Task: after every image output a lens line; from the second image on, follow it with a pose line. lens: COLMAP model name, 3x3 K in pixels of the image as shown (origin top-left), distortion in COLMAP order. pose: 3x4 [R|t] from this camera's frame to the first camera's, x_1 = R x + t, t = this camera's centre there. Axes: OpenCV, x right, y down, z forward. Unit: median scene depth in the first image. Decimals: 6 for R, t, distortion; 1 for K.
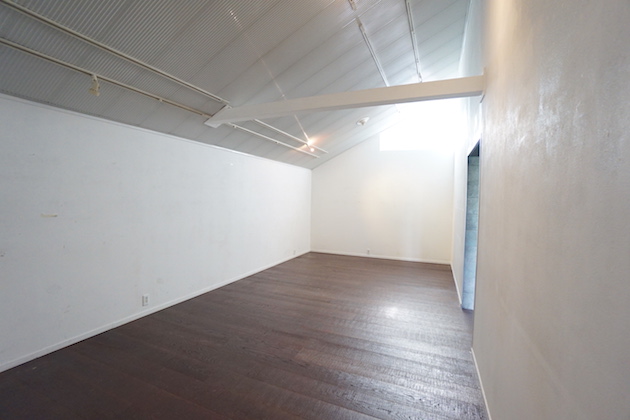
lens RADIAL K [[276.5, 0, 315.0], [0, 276.5, 210.0], [0, 0, 1]] dist [-0.055366, 0.019618]
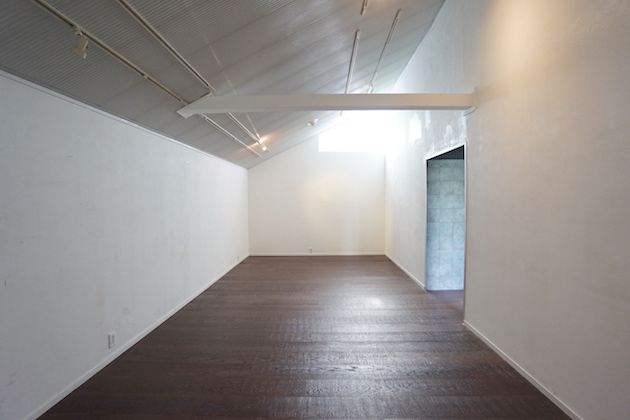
lens RADIAL K [[276.5, 0, 315.0], [0, 276.5, 210.0], [0, 0, 1]] dist [-0.055366, 0.019618]
pose [[0.928600, -0.040665, 0.368847, -0.253056], [0.040609, 0.999144, 0.007919, -0.007583], [-0.368853, 0.007625, 0.929457, 0.067407]]
